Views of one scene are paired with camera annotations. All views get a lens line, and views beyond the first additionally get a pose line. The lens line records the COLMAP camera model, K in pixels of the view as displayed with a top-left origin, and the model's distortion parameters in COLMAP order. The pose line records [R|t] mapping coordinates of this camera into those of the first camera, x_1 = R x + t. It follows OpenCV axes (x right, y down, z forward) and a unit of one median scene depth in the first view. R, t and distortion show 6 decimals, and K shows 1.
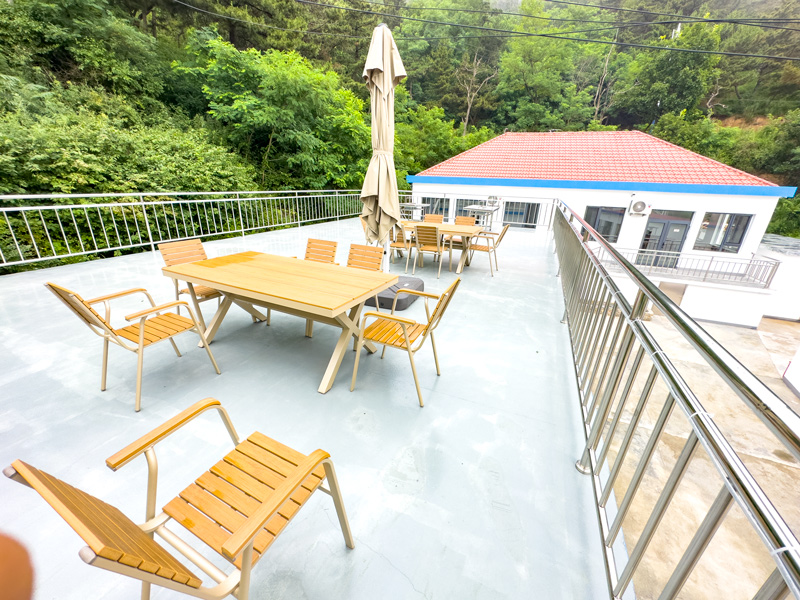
lens RADIAL K [[316.8, 0, 399.7], [0, 316.8, 297.7], [0, 0, 1]] dist [-0.003840, 0.000443]
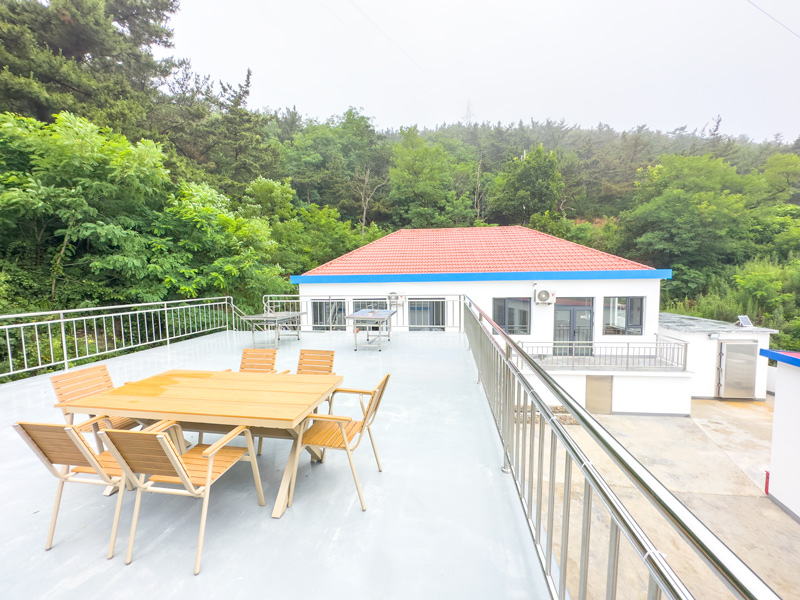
lens RADIAL K [[316.8, 0, 397.6], [0, 316.8, 297.6], [0, 0, 1]] dist [-0.003840, 0.000443]
pose [[0.966501, -0.064071, 0.248539, 0.119344], [0.132186, 0.954300, -0.268026, -0.100714], [-0.220008, 0.291901, 0.930801, 0.253279]]
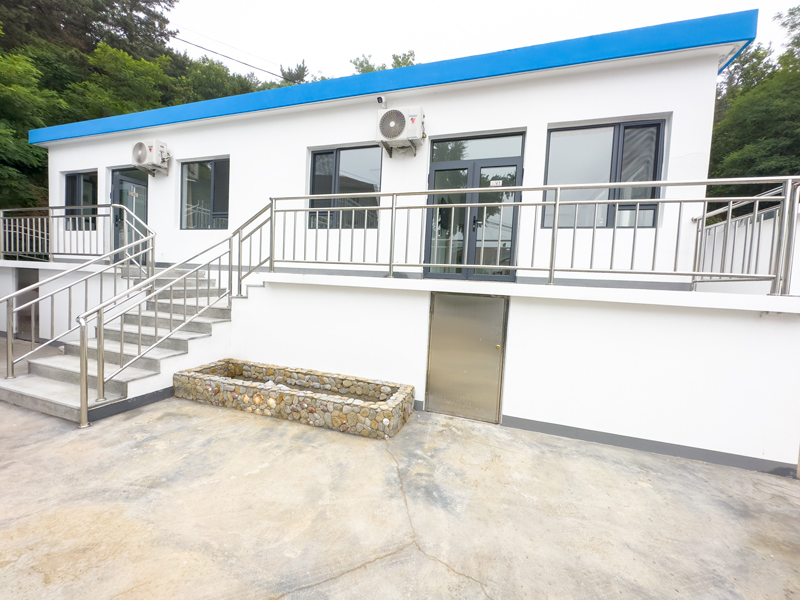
lens RADIAL K [[316.8, 0, 398.5], [0, 316.8, 293.5], [0, 0, 1]] dist [-0.003840, 0.000443]
pose [[0.998590, 0.016092, 0.050586, 0.868097], [0.000239, 0.951572, -0.307425, 0.044626], [-0.053083, 0.307004, 0.950227, 0.794705]]
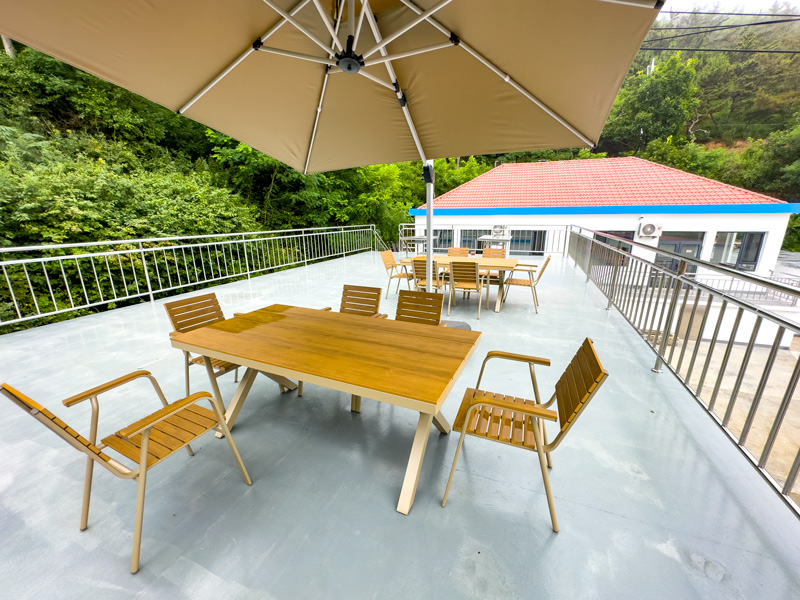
lens RADIAL K [[316.8, 0, 399.2], [0, 316.8, 298.1], [0, 0, 1]] dist [-0.003840, 0.000443]
pose [[0.998804, -0.047057, 0.013286, -0.048546], [0.048116, 0.994242, -0.095751, -0.020385], [-0.008704, 0.096276, 0.995317, 0.053499]]
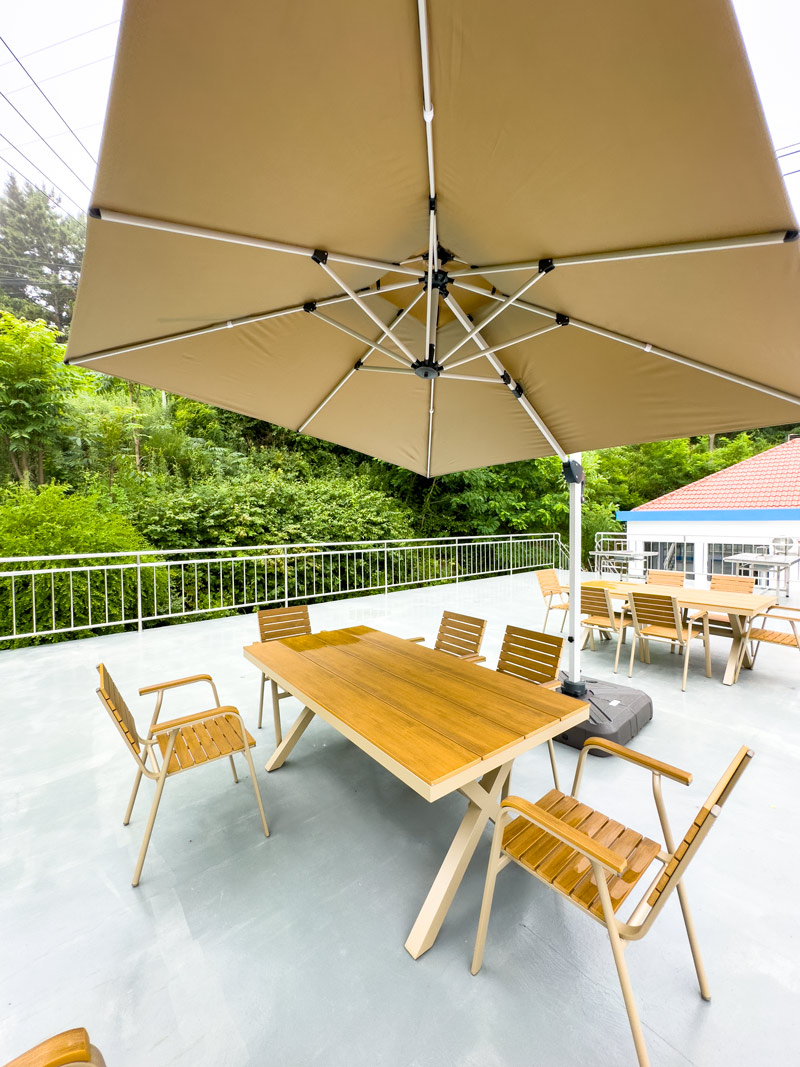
lens RADIAL K [[422.6, 0, 402.9], [0, 422.6, 531.7], [0, 0, 1]] dist [-0.003840, 0.000443]
pose [[0.898671, -0.028846, -0.437673, 0.007352], [-0.115313, 0.947197, -0.299199, -0.021793], [0.423194, 0.319351, 0.847893, 0.051872]]
